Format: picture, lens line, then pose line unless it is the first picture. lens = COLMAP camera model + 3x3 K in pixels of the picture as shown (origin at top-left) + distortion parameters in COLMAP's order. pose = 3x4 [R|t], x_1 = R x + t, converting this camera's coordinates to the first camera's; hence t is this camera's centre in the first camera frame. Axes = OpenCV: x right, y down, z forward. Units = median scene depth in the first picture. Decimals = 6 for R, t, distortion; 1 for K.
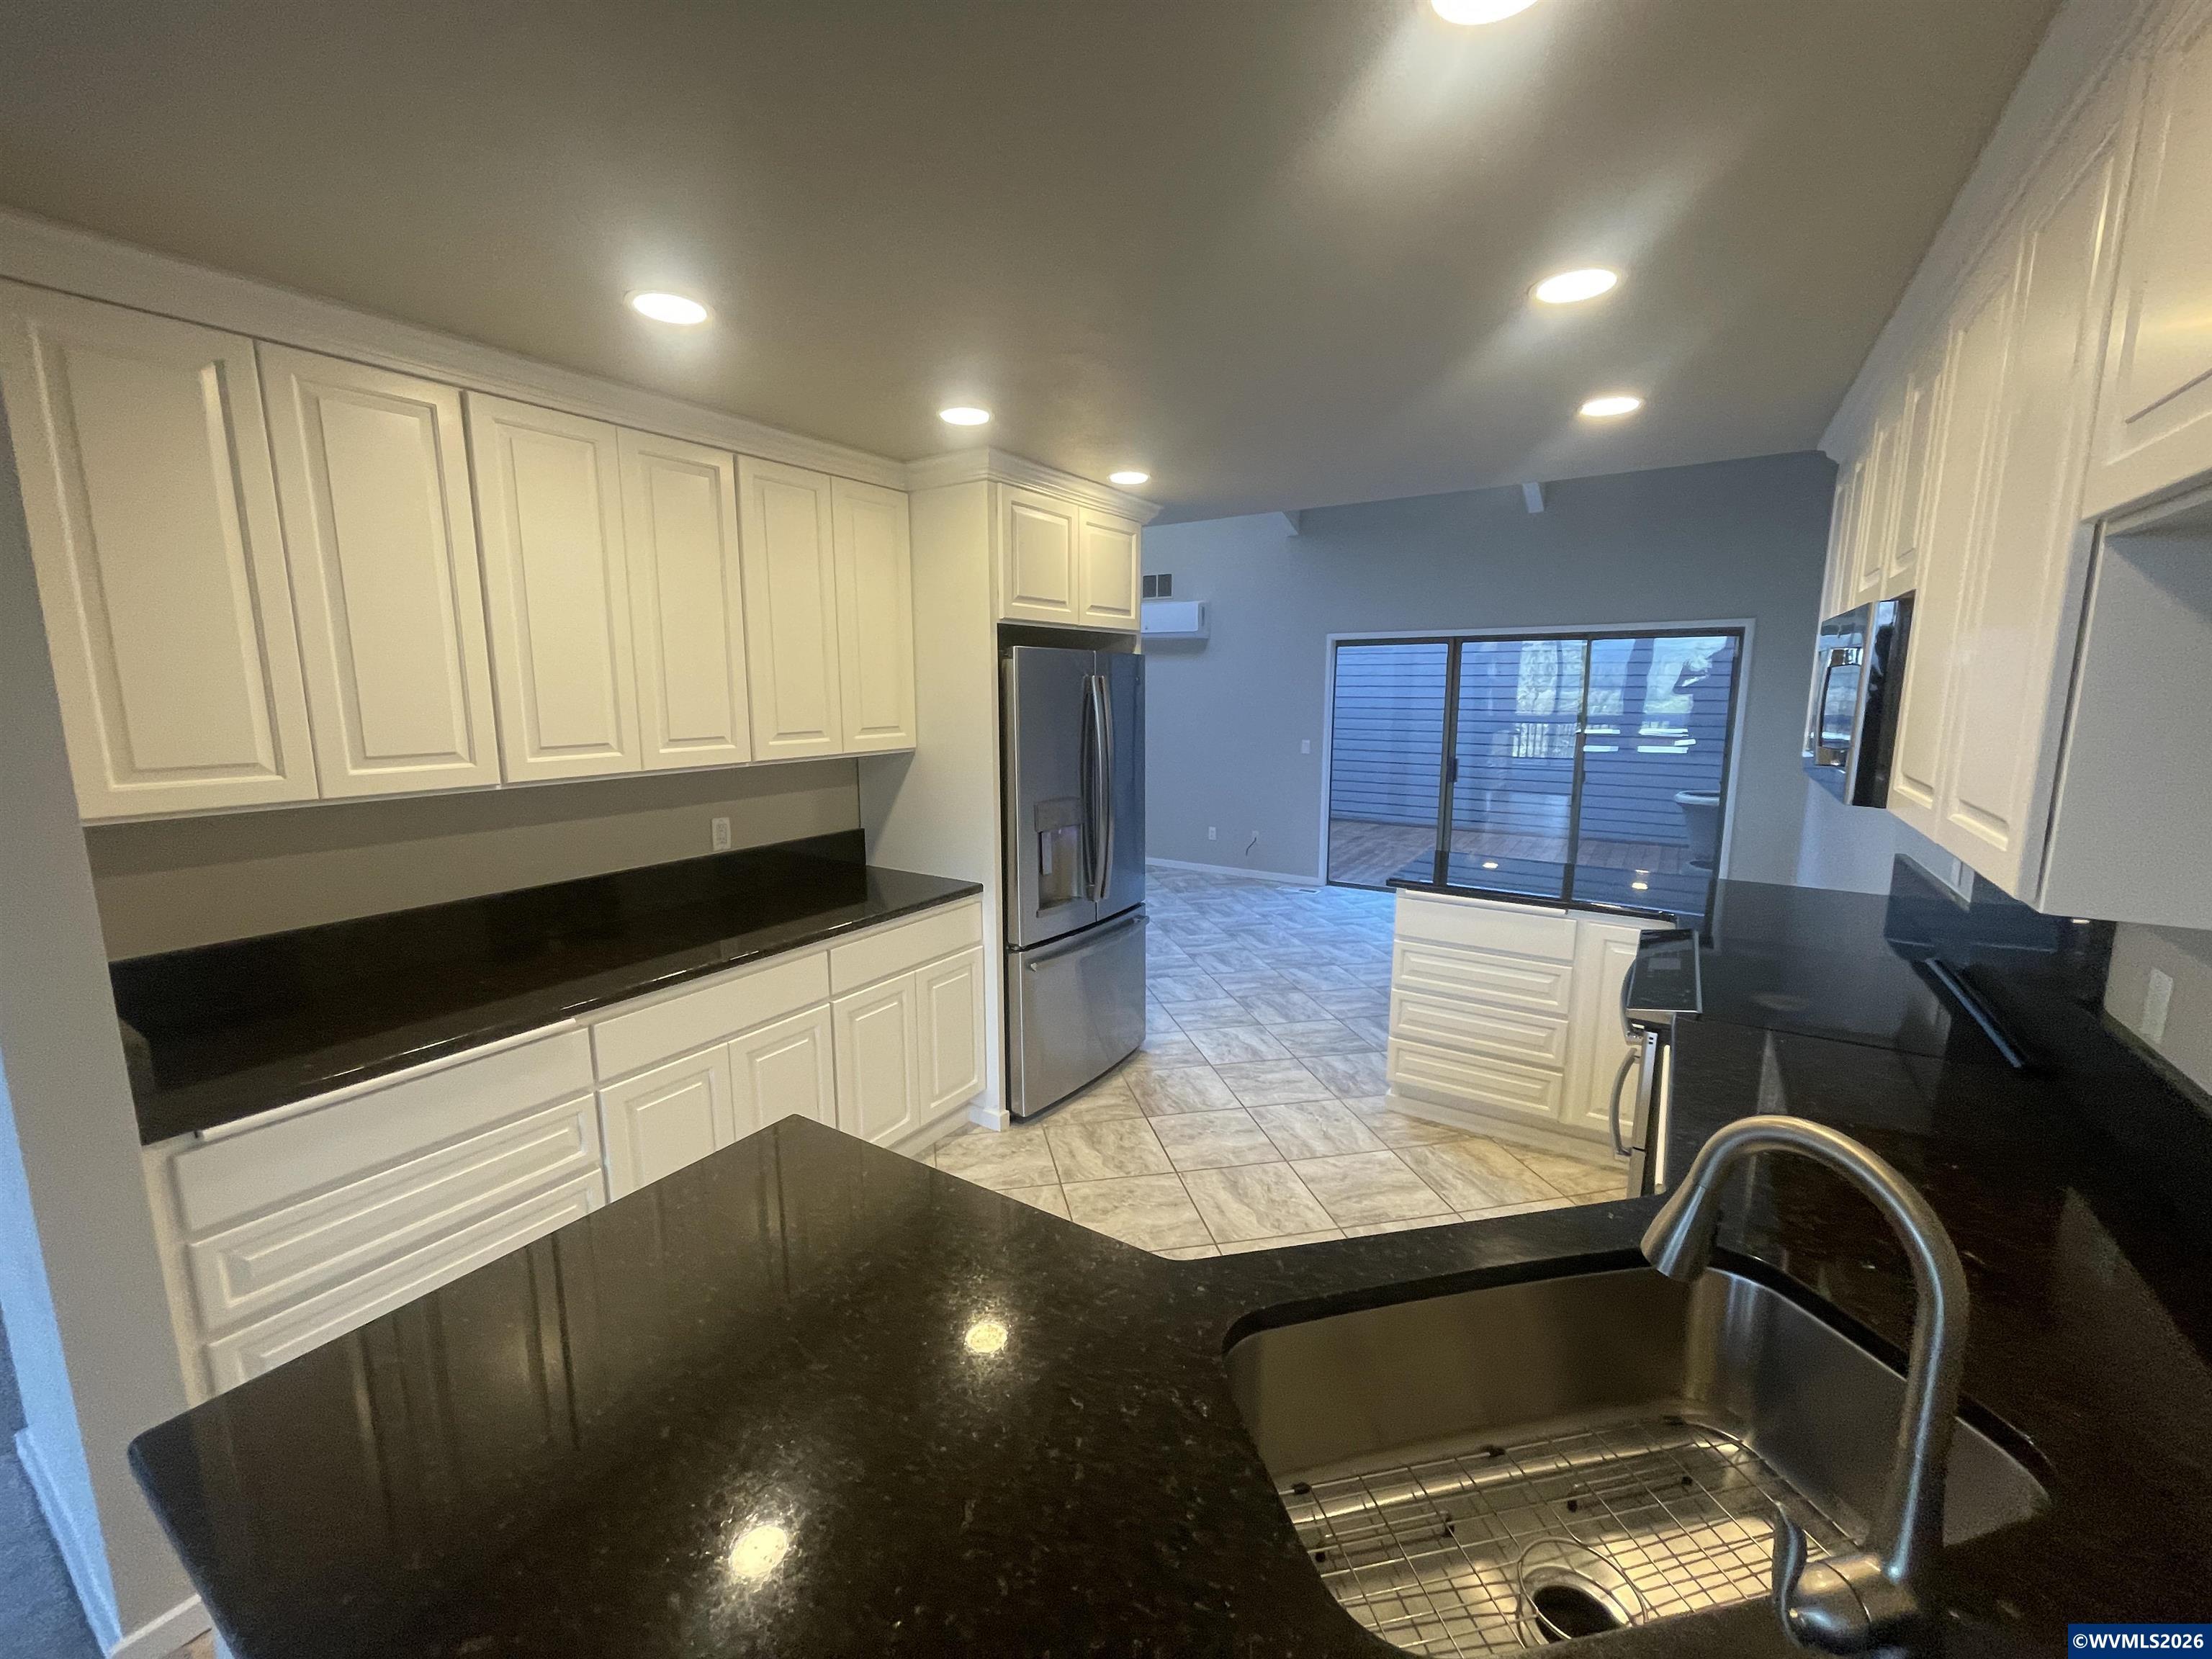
lens RADIAL K [[892.6, 0, 1101.9], [0, 892.6, 837.1], [0, 0, 1]] dist [-0.000481, -0.000223]
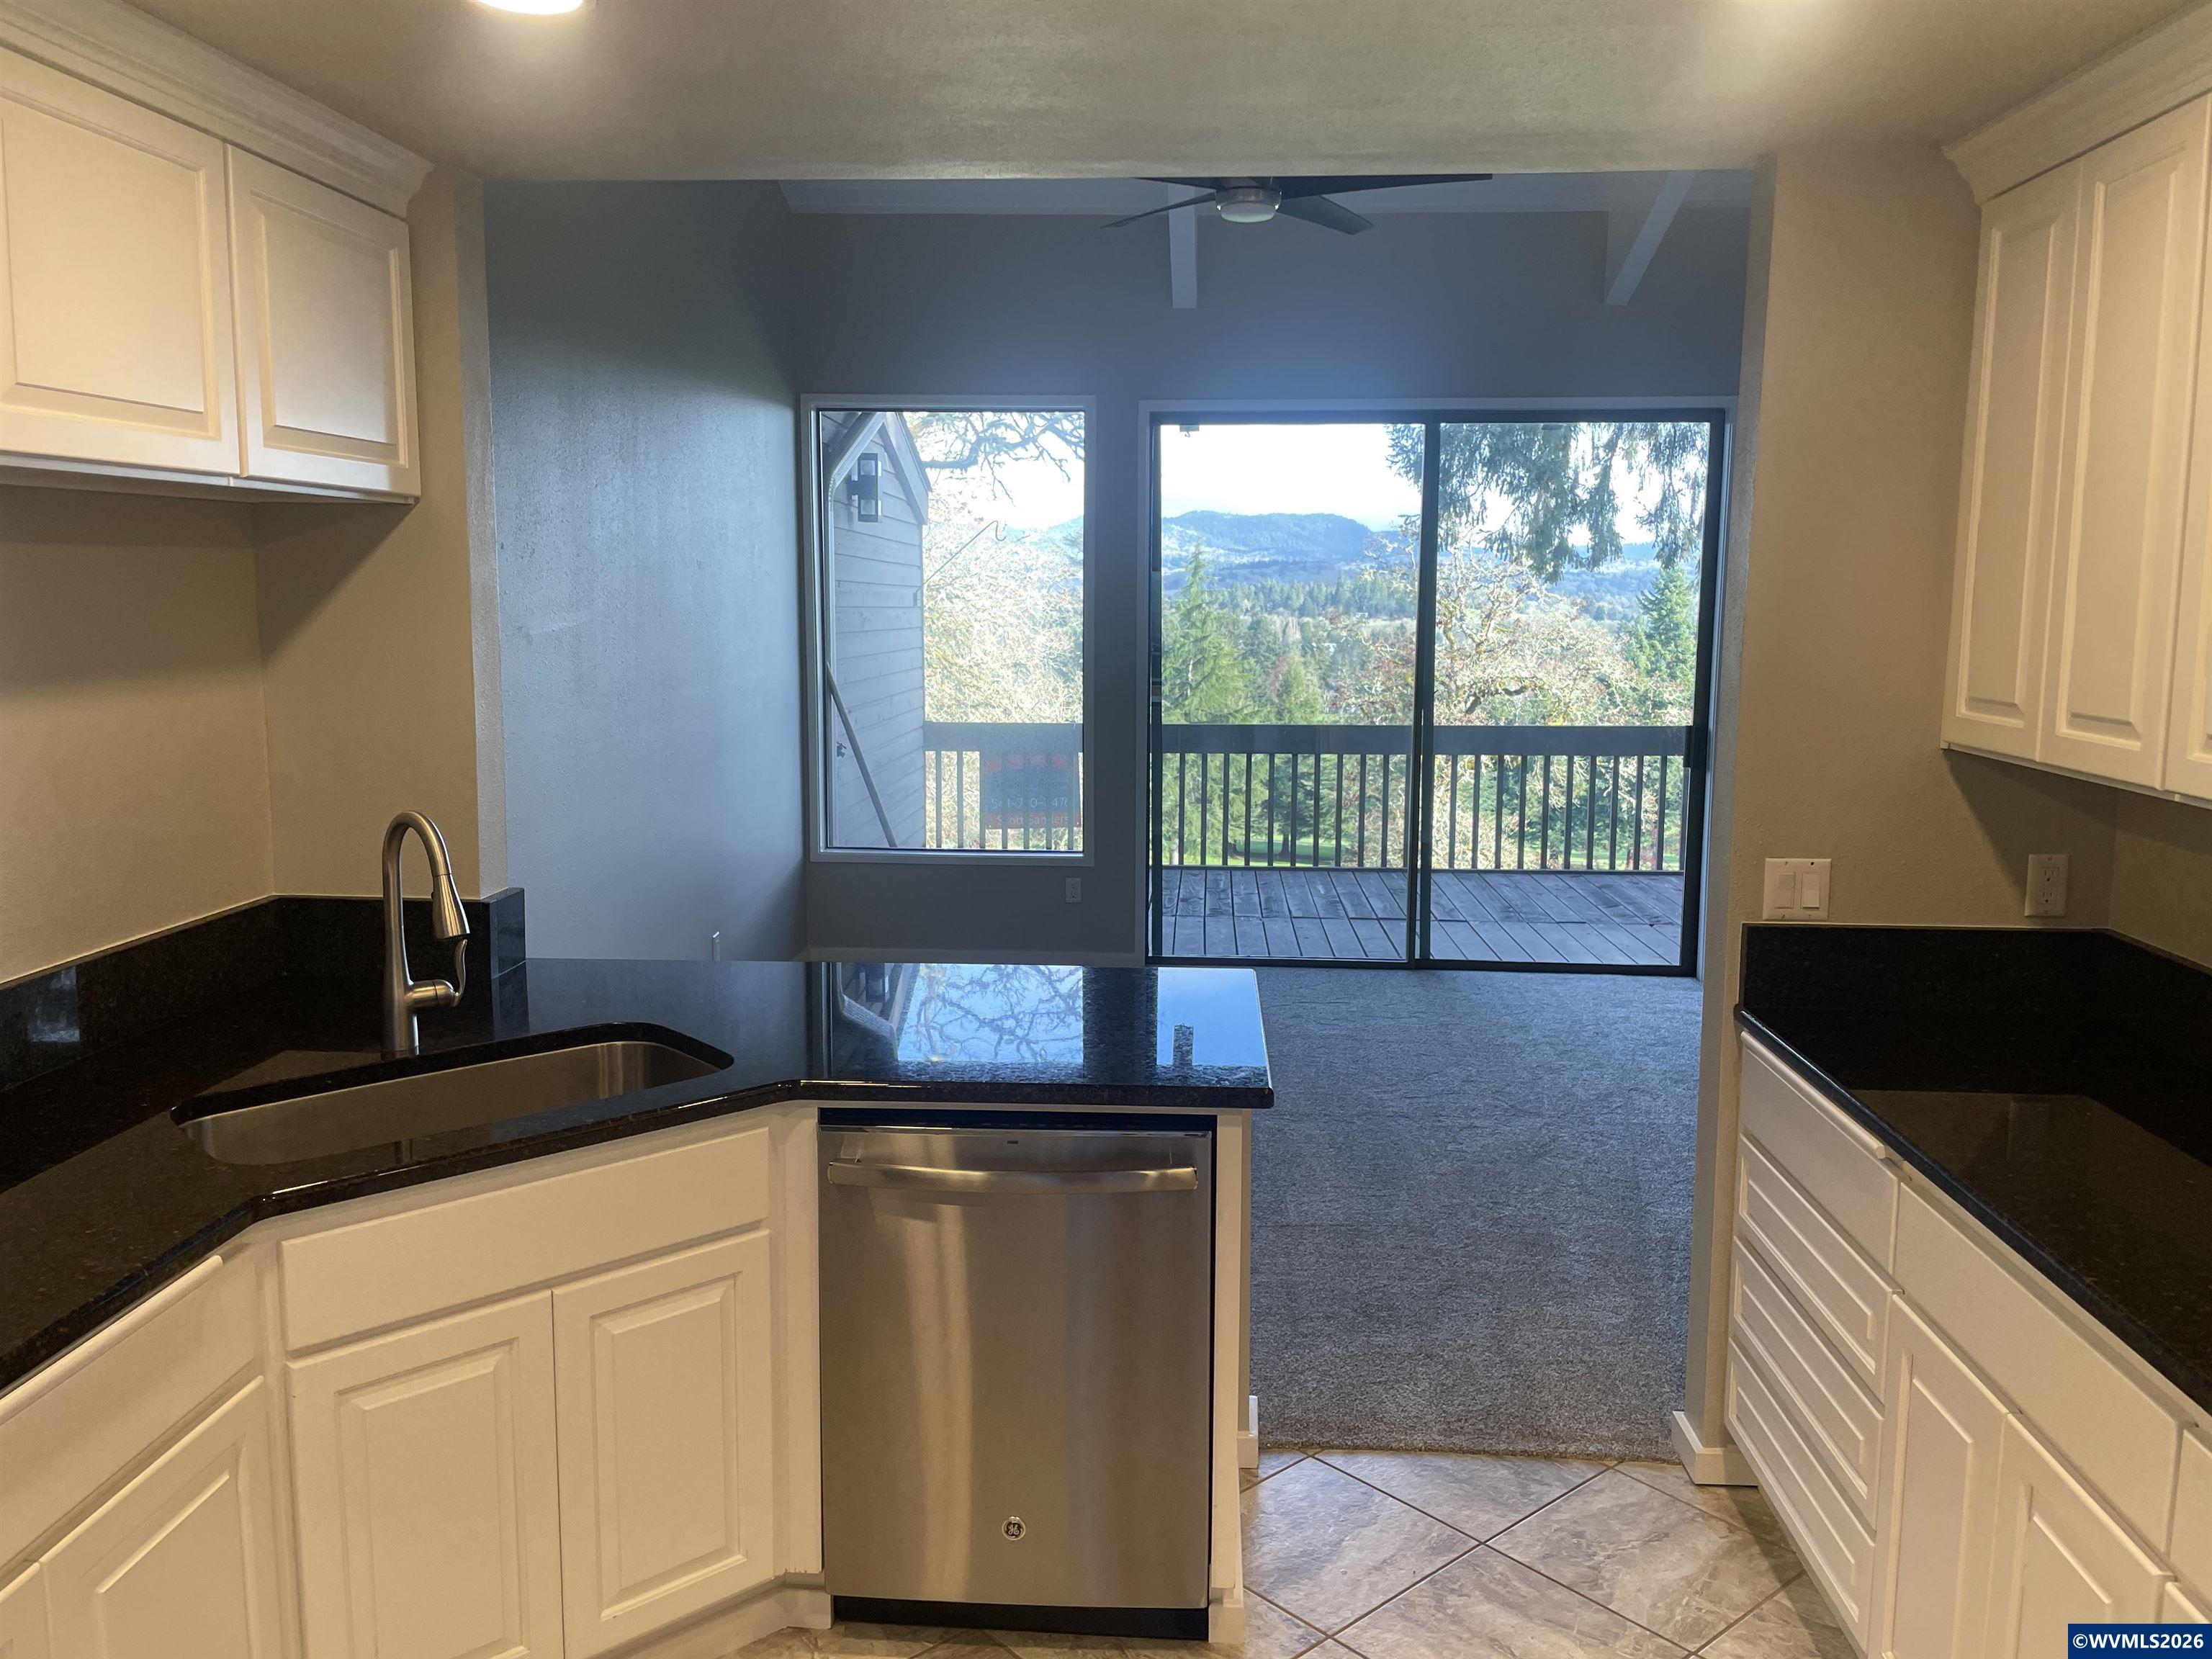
lens RADIAL K [[1695.1, 0, 1107.3], [0, 1695.1, 818.0], [0, 0, 1]] dist [0.023605, -0.005095]
pose [[-0.873664, 0.058657, -0.482980, 0.189741], [-0.091466, 0.955203, 0.281461, -0.129159], [0.477854, 0.290079, -0.829162, 0.721067]]
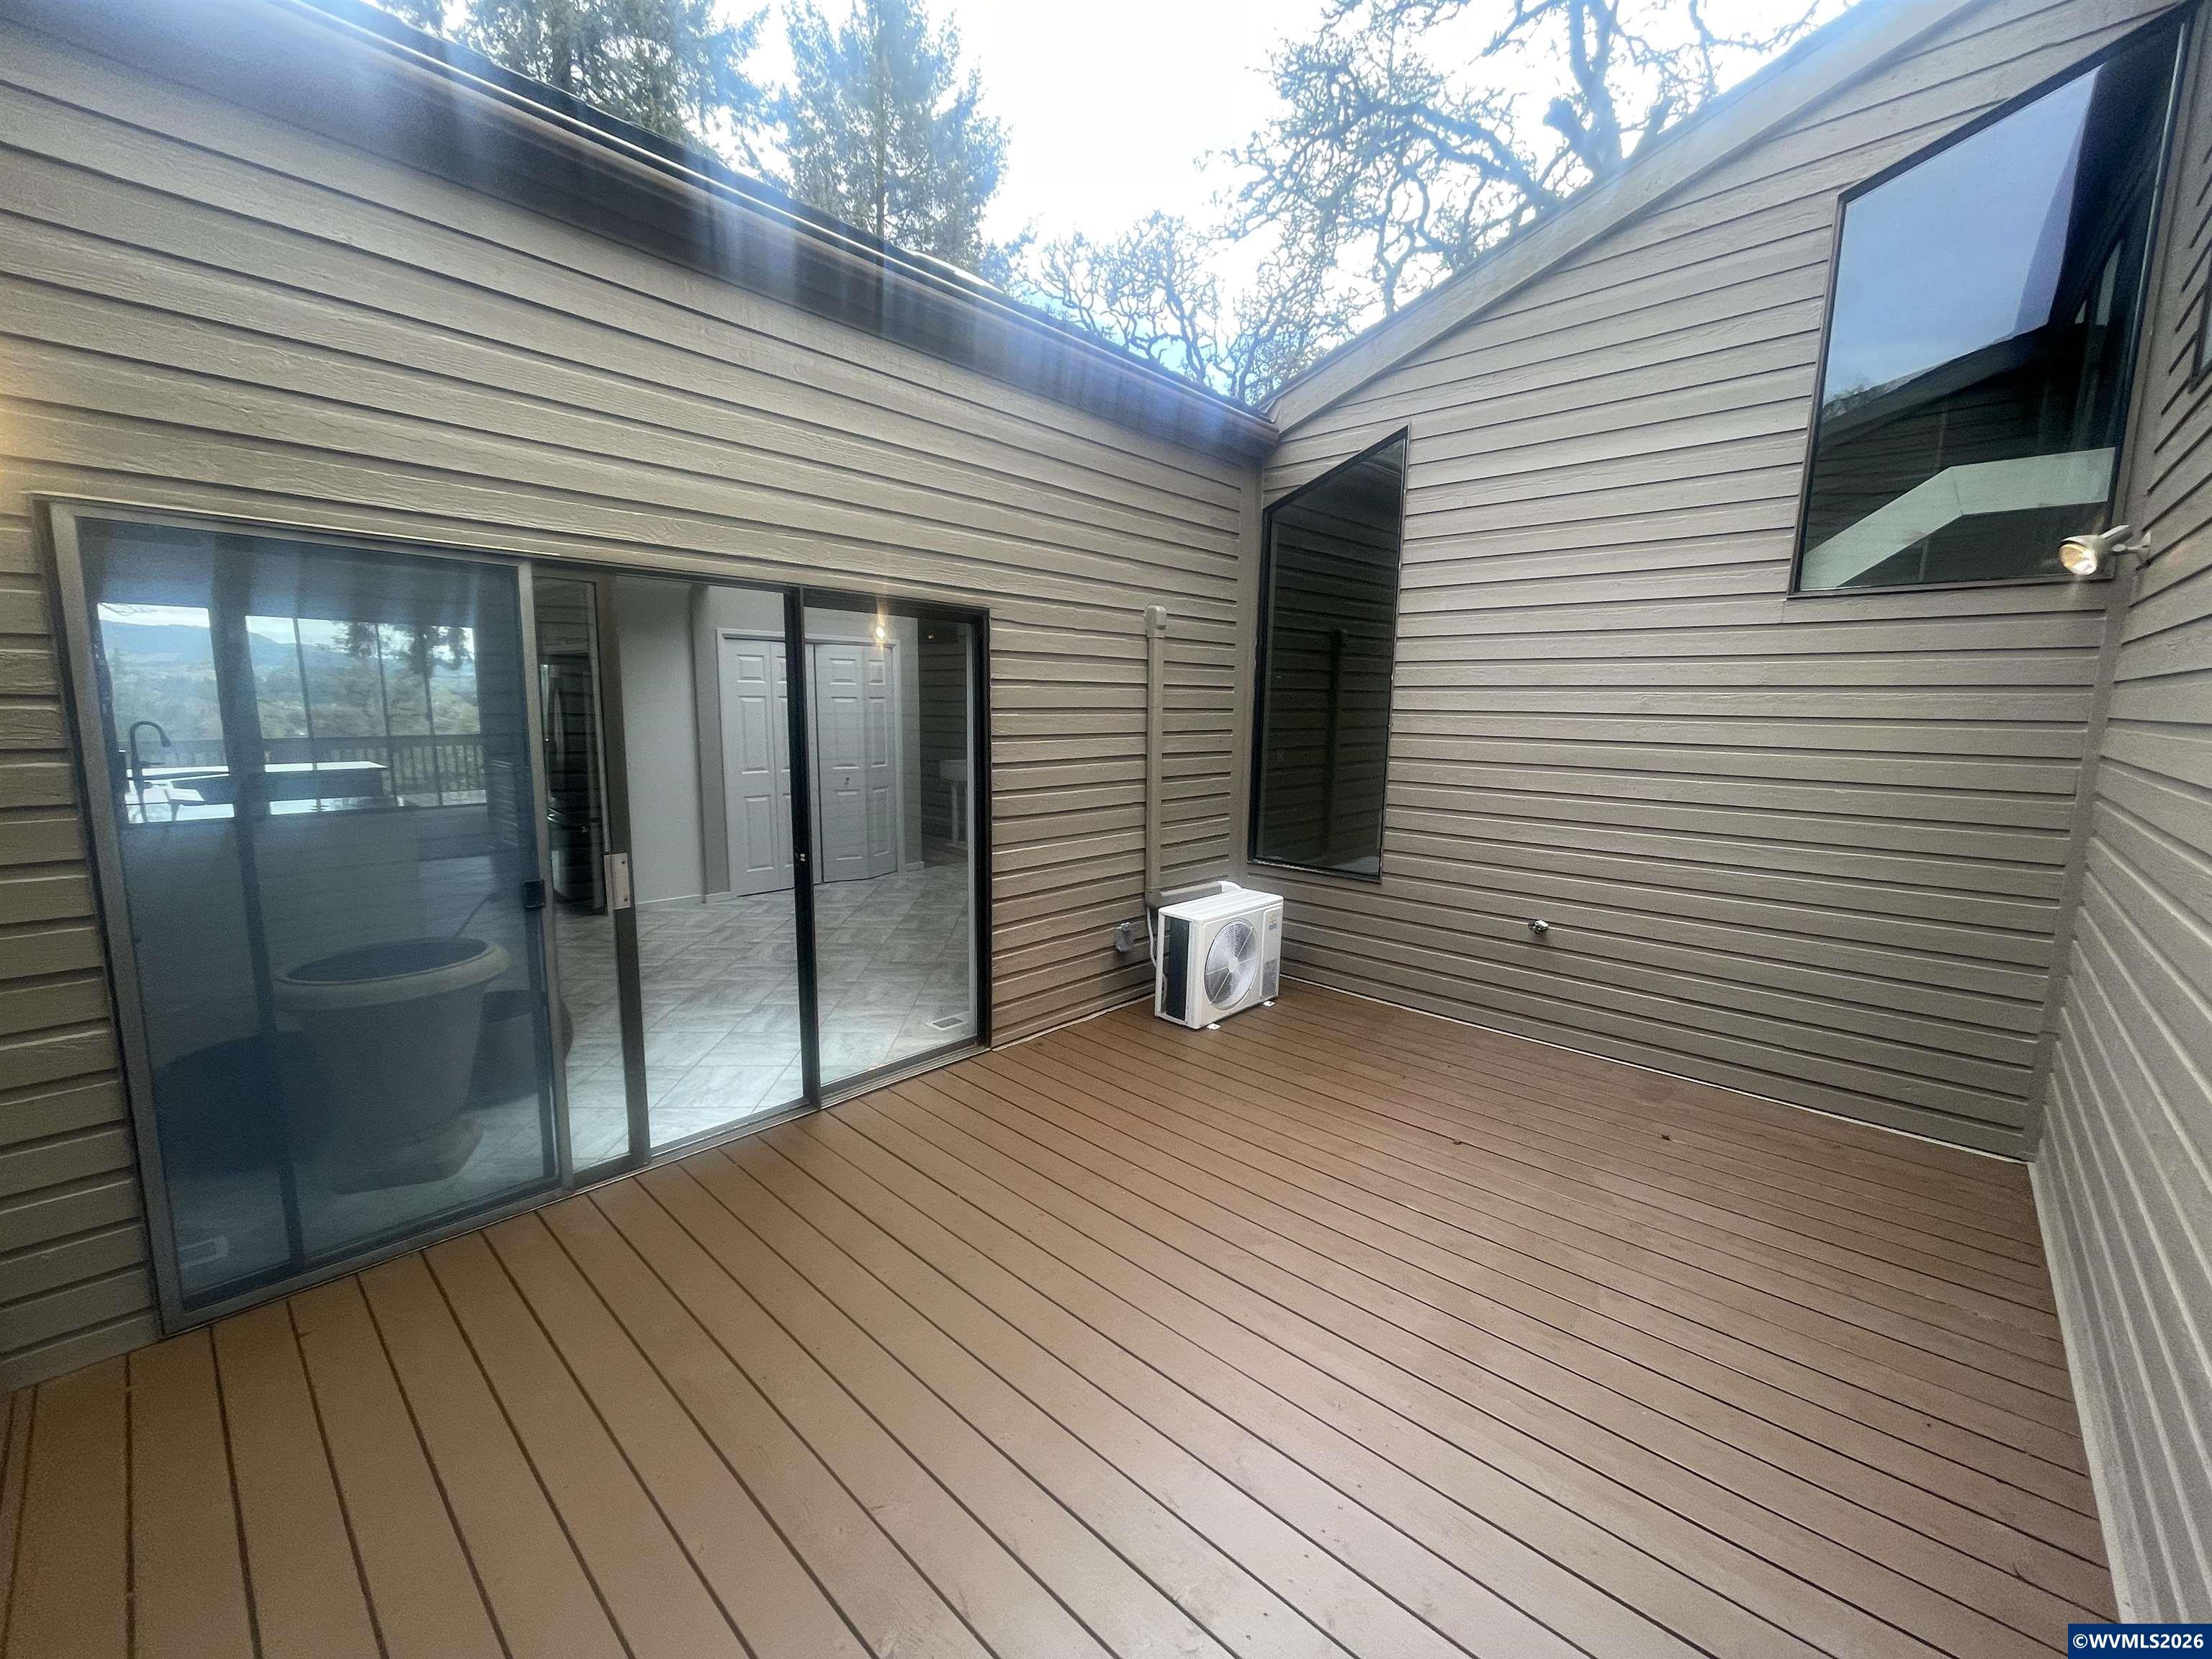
lens RADIAL K [[892.6, 0, 1088.5], [0, 892.6, 835.0], [0, 0, 1]] dist [-0.000481, -0.000223]
pose [[-0.185741, 0.135414, -0.973223, 1.219196], [-0.170496, 0.970993, 0.167643, -0.276420], [0.967694, 0.197068, -0.157266, 1.801293]]
